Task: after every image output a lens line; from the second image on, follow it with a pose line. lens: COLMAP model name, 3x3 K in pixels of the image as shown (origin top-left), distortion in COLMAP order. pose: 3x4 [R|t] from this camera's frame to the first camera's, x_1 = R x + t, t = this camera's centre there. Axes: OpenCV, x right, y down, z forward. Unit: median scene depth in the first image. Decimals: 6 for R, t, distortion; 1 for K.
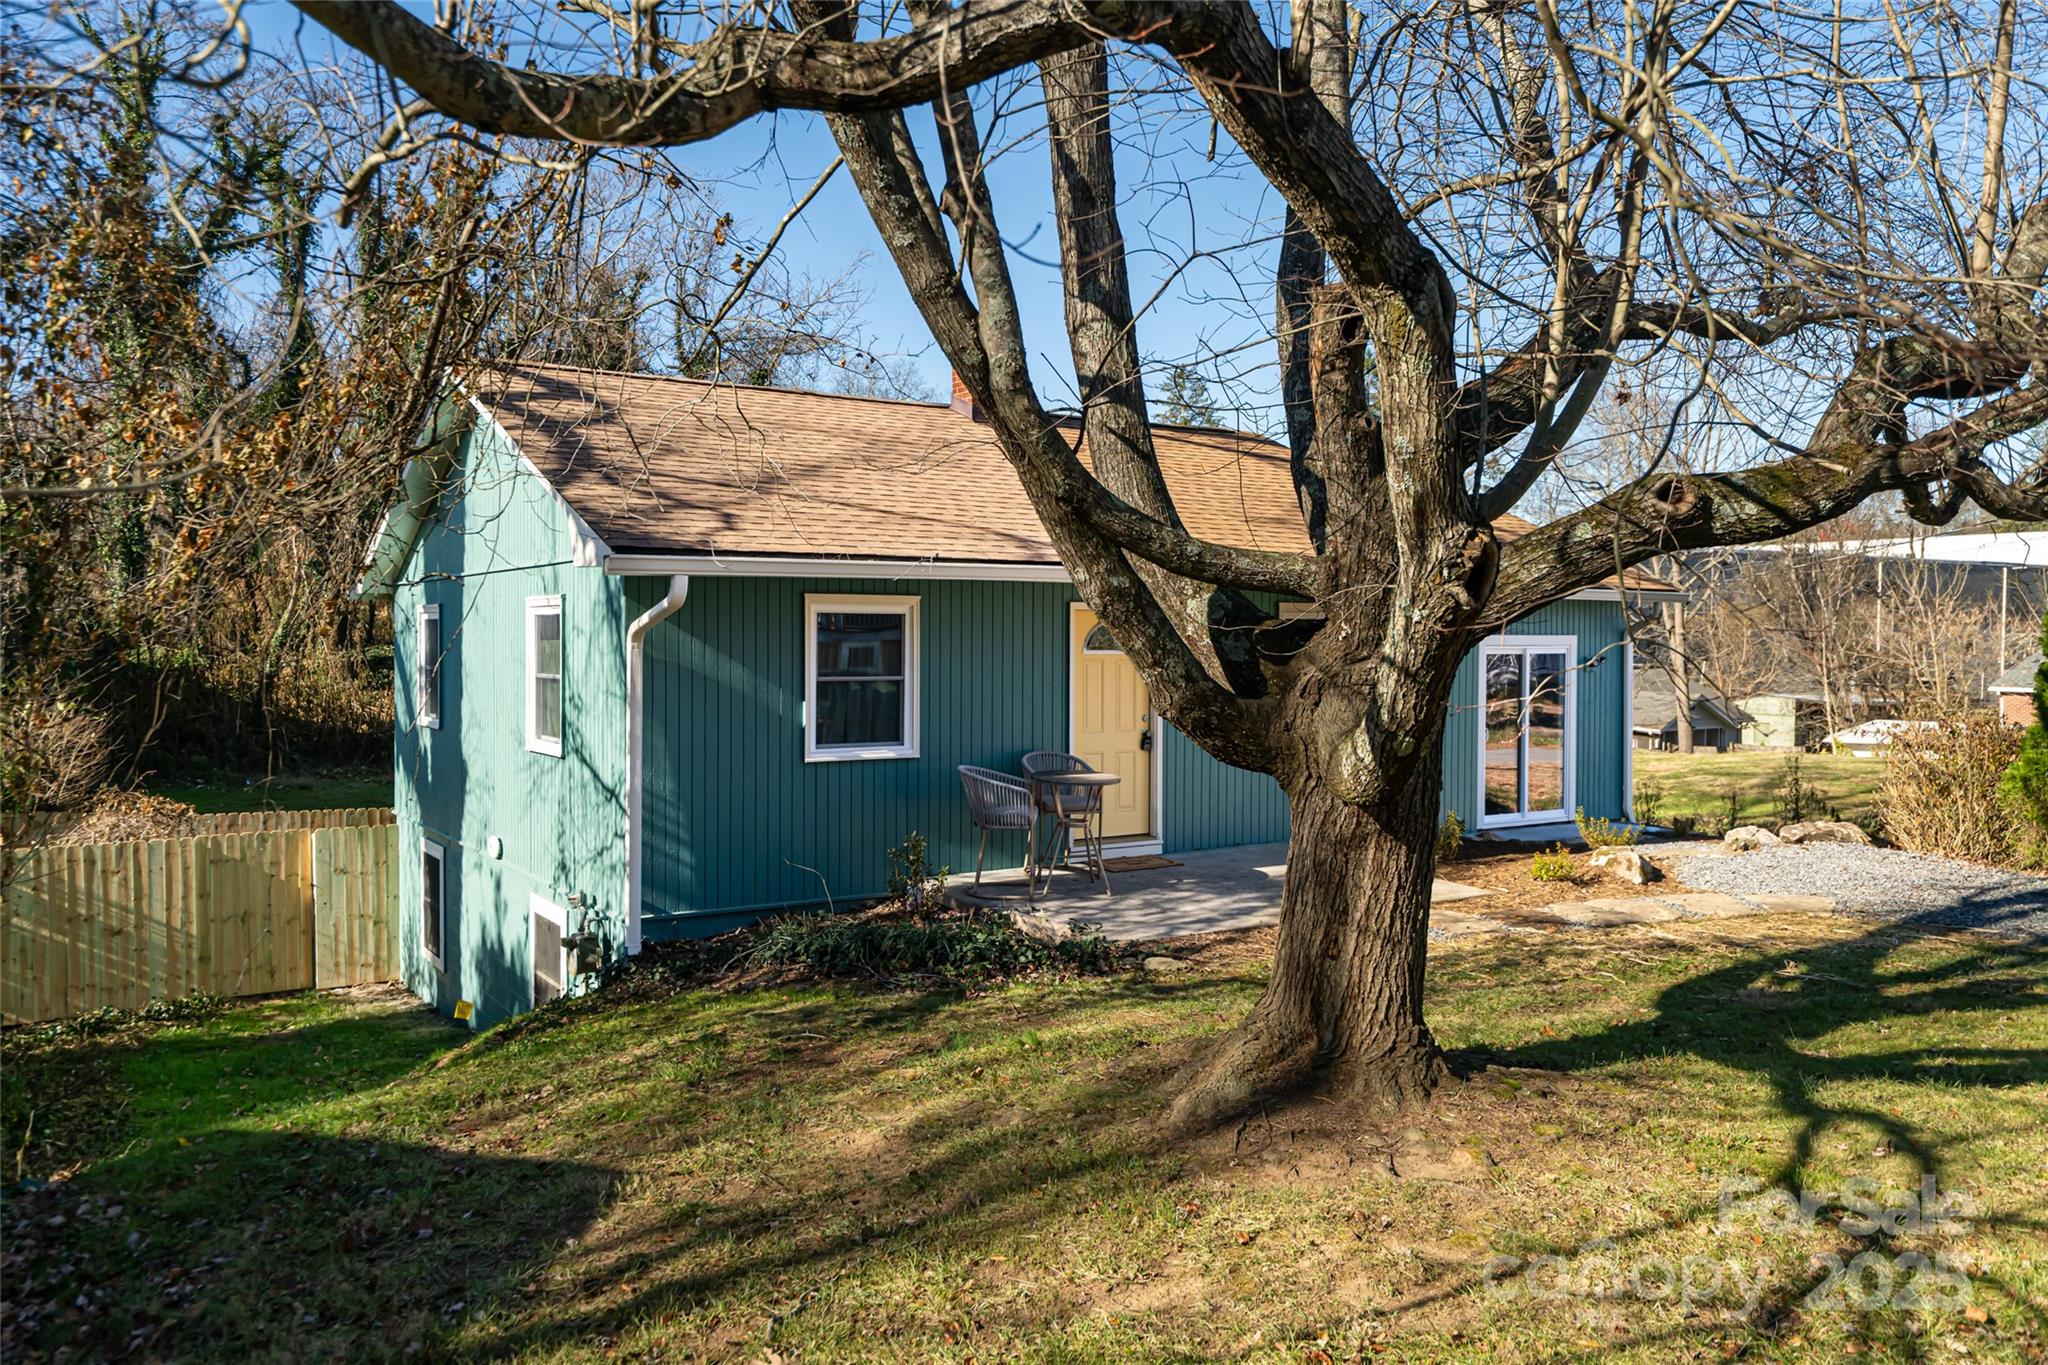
lens RADIAL K [[1425.0, 0, 1019.9], [0, 1425.0, 686.0], [0, 0, 1]] dist [-0.006298, -0.002416]
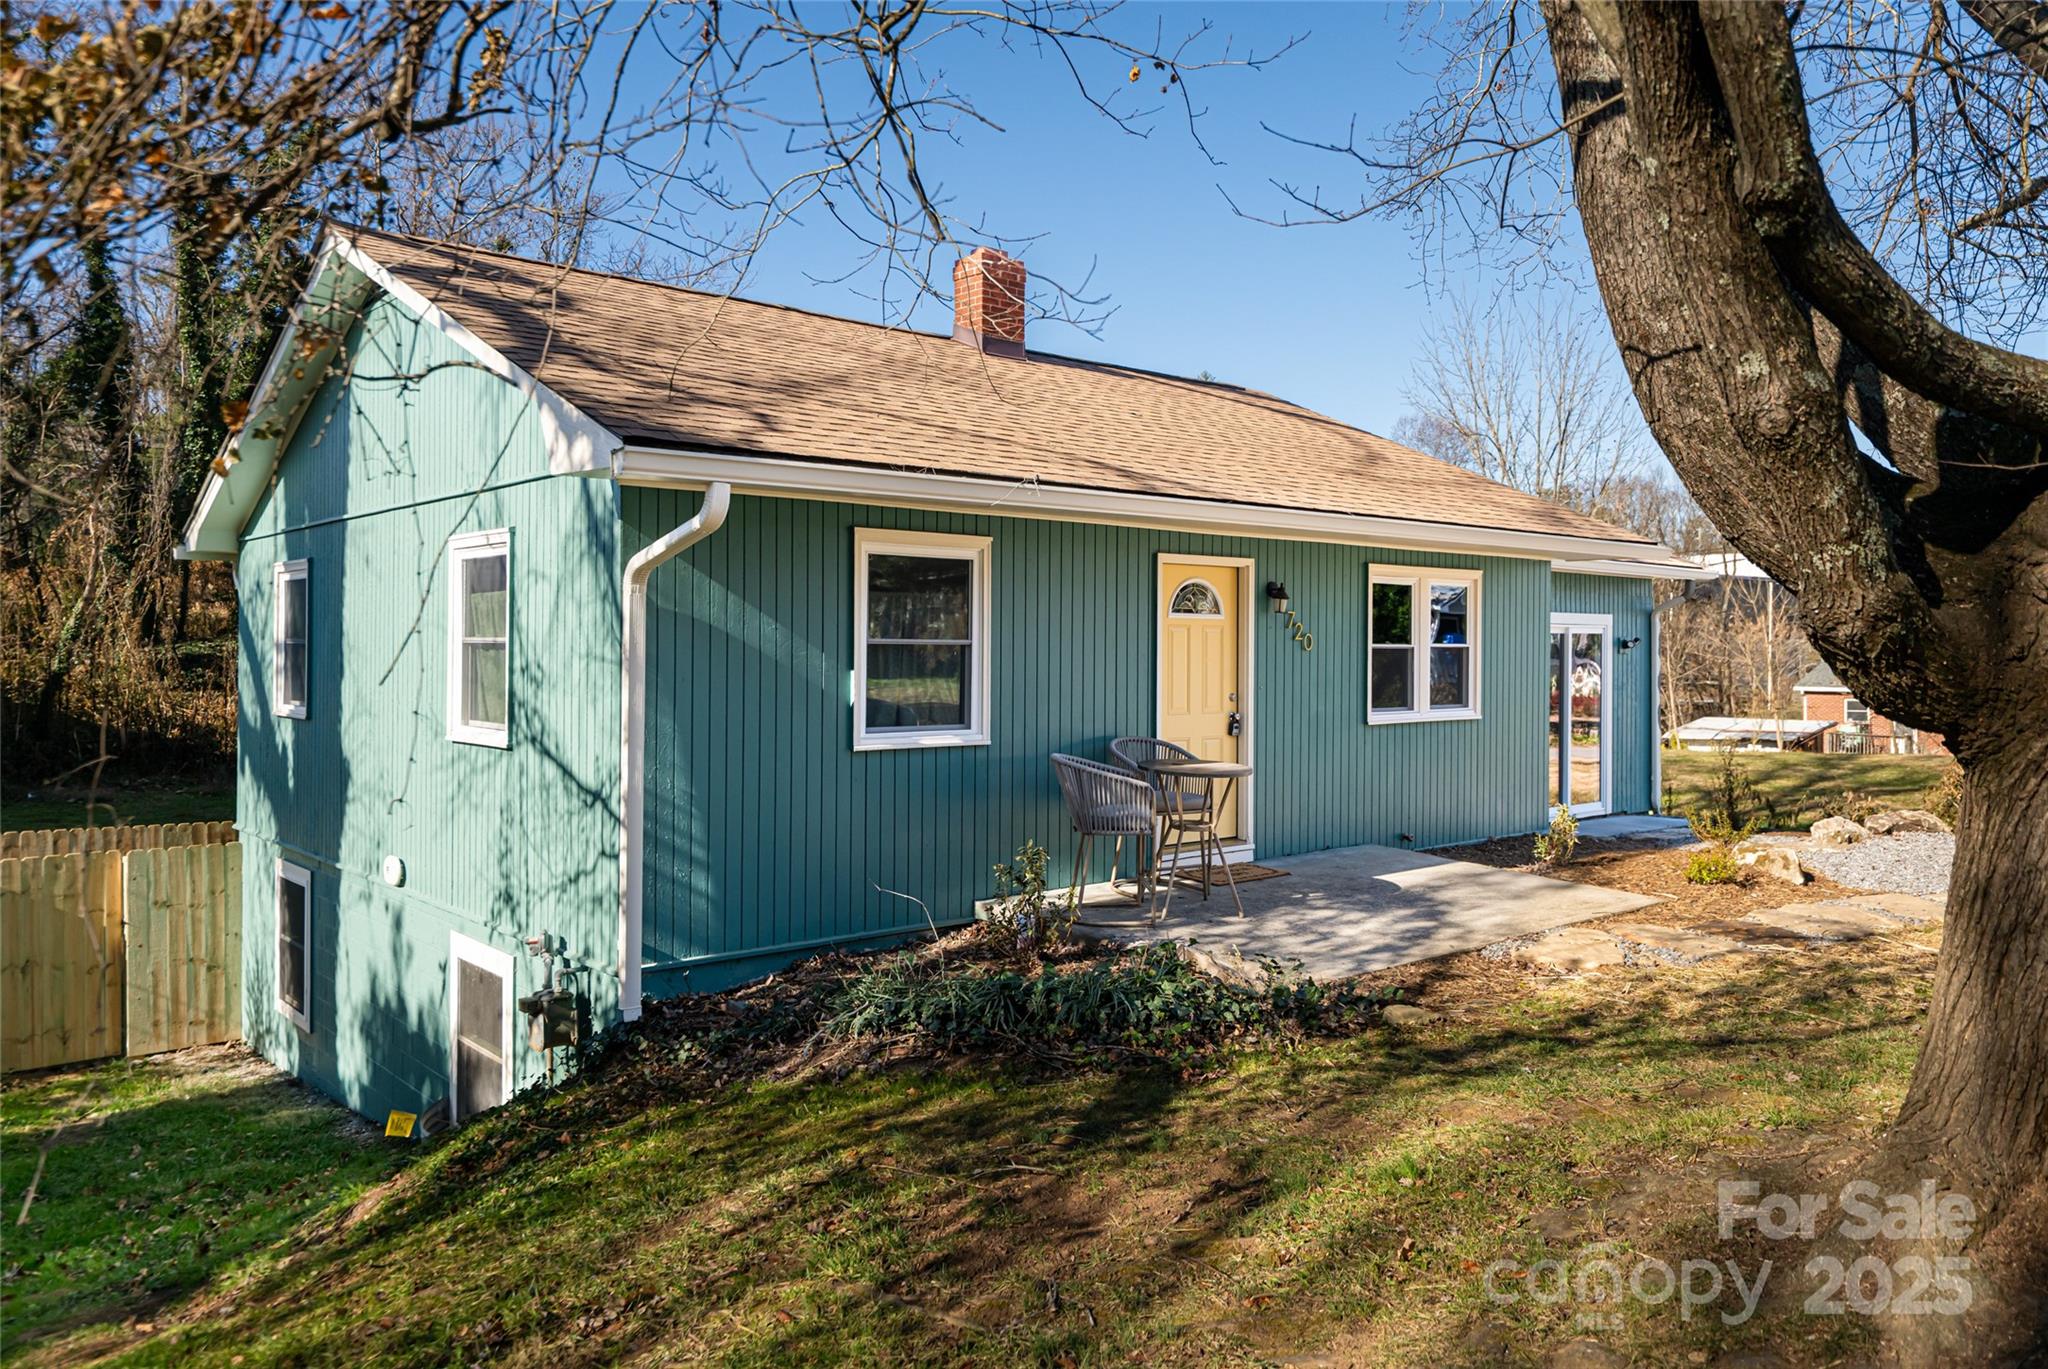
lens RADIAL K [[1375.2, 0, 1069.7], [0, 1375.2, 663.1], [0, 0, 1]] dist [-0.004783, 0.002624]
pose [[0.988515, 0.000366, 0.151126, -0.141122], [0.002930, 0.999763, -0.021583, 0.021889], [-0.151098, 0.021778, 0.988279, 0.251313]]
